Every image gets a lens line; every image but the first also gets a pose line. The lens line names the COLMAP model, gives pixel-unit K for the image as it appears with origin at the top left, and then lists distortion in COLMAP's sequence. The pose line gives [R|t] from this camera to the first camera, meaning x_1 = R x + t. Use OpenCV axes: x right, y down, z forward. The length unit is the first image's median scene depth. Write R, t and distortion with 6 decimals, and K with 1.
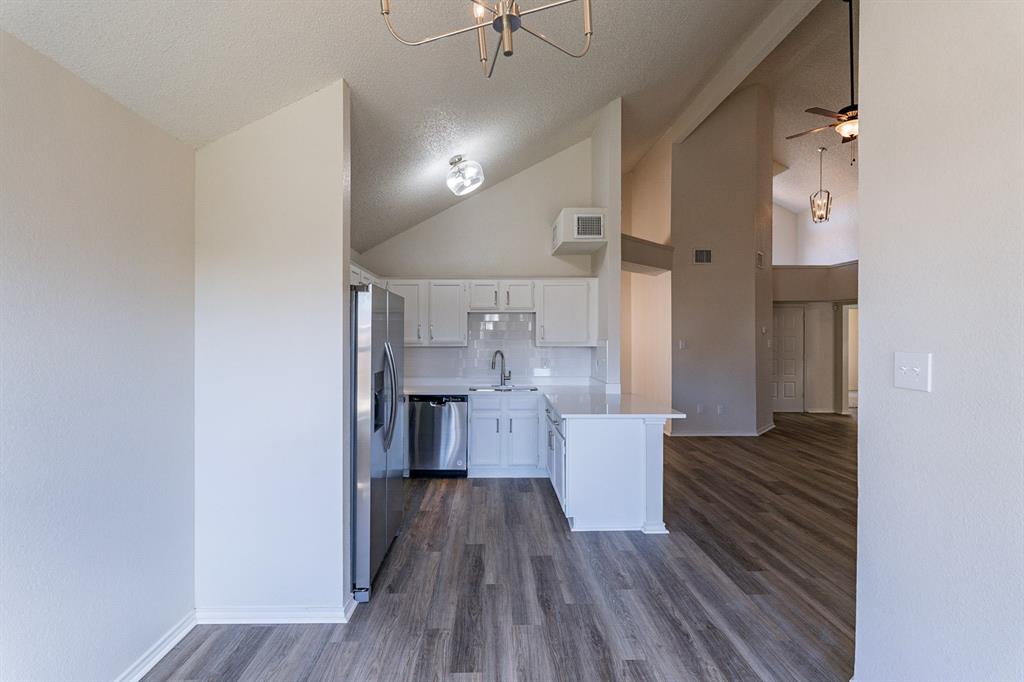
lens RADIAL K [[459.7, 0, 512.6], [0, 459.7, 346.2], [0, 0, 1]] dist [-0.000830, -0.000013]
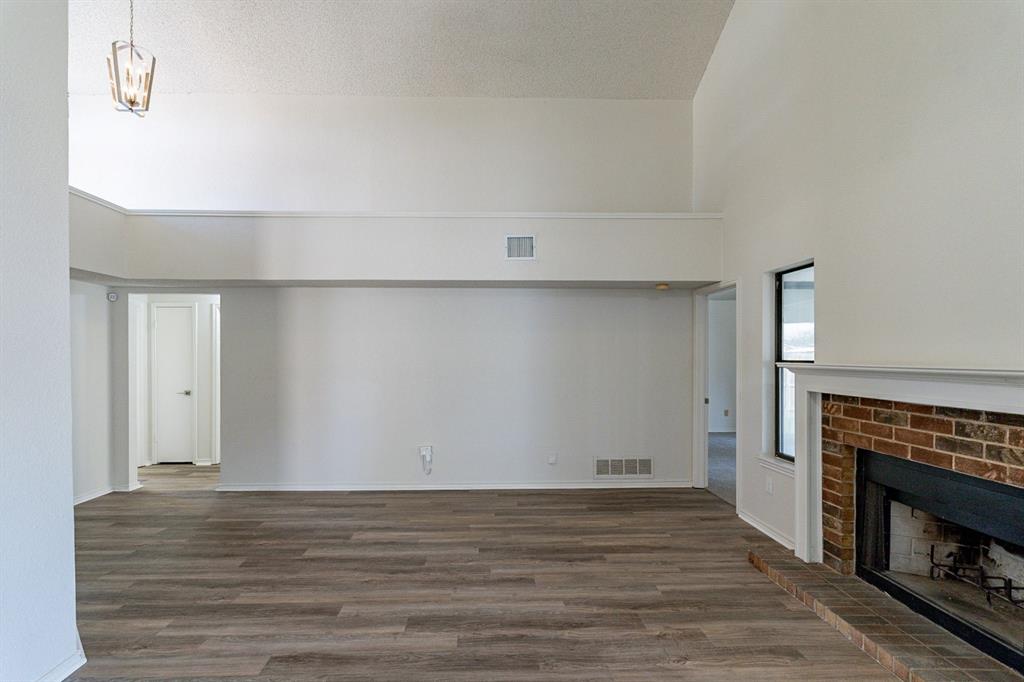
lens RADIAL K [[454.0, 0, 487.8], [0, 454.0, 354.0], [0, 0, 1]] dist [-0.001186, -0.000236]
pose [[0.021070, 0.001295, 0.999777, 0.208636], [0.026959, 0.999635, -0.001863, -0.005003], [-0.999414, 0.026993, 0.021027, 0.636472]]
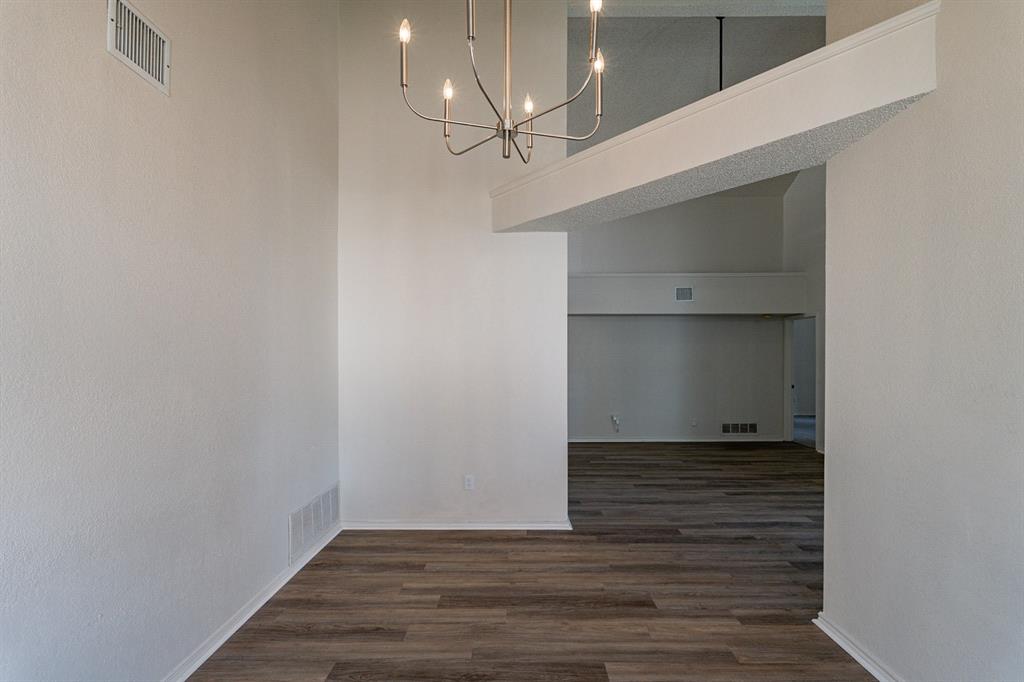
lens RADIAL K [[446.5, 0, 508.4], [0, 446.5, 359.9], [0, 0, 1]] dist [-0.008970, -0.000283]
pose [[0.060858, -0.004063, 0.998138, -0.177961], [0.029624, 0.999559, 0.002262, -0.013118], [-0.997707, 0.029431, 0.060951, 0.916027]]
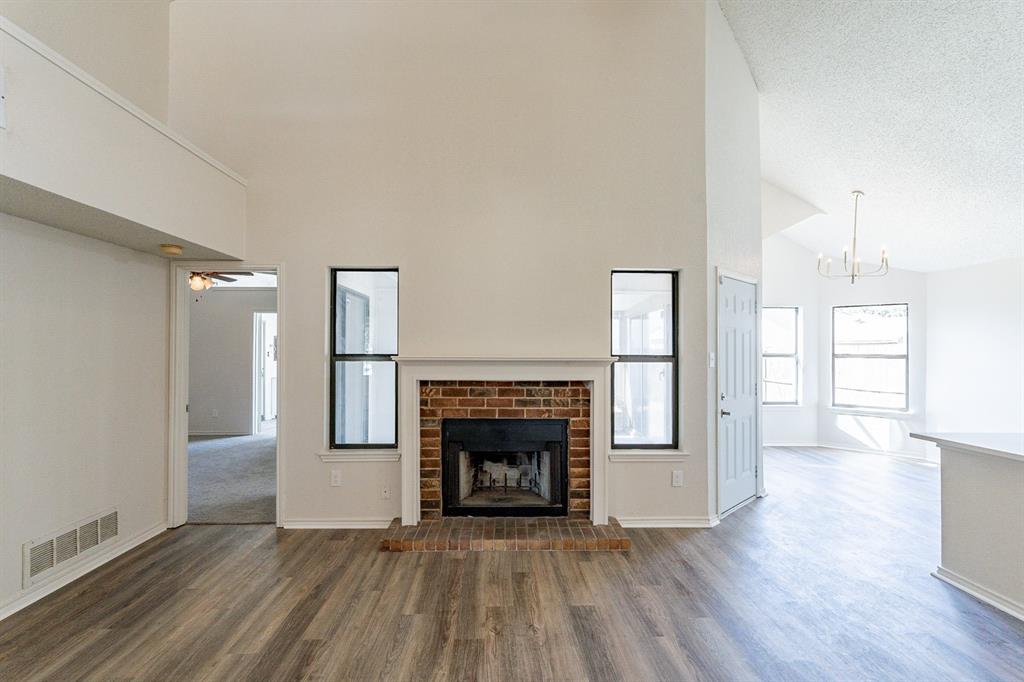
lens RADIAL K [[452.3, 0, 511.7], [0, 452.3, 348.7], [0, 0, 1]] dist [0.000069, 0.000016]
pose [[-0.999937, -0.006929, 0.008878, 0.498959], [-0.006744, 0.999764, 0.020658, -0.008001], [-0.009019, 0.020597, -0.999747, 0.825151]]
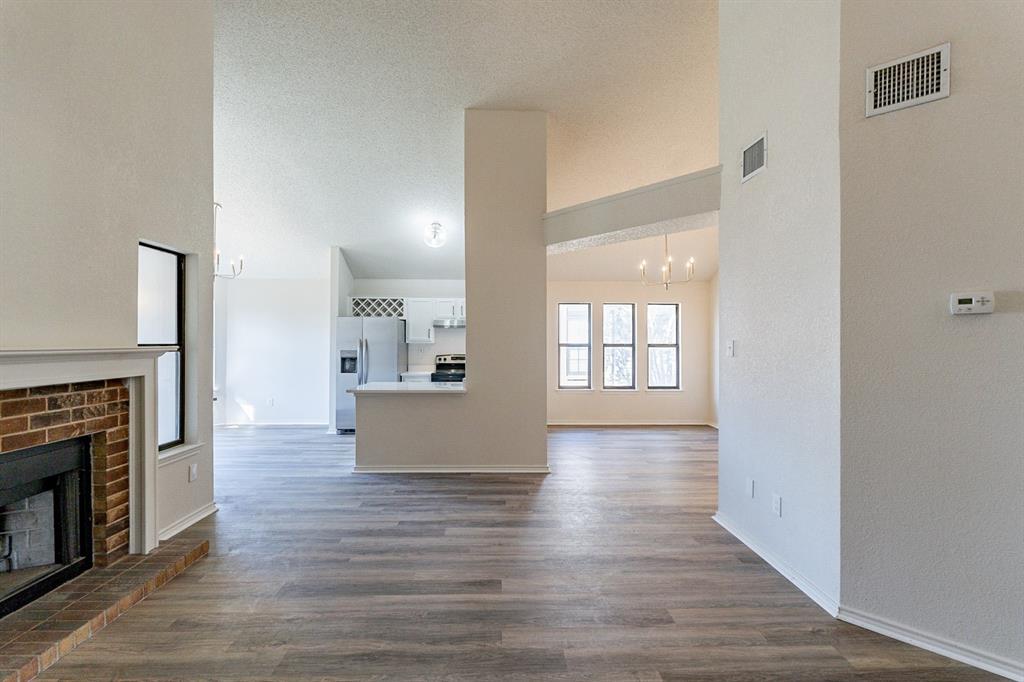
lens RADIAL K [[457.9, 0, 501.8], [0, 457.9, 339.7], [0, 0, 1]] dist [-0.000705, -0.000114]
pose [[-0.018551, -0.009063, -0.999787, 0.786218], [-0.031153, 0.999479, -0.008482, -0.002514], [0.999342, 0.030989, -0.018823, 0.666675]]
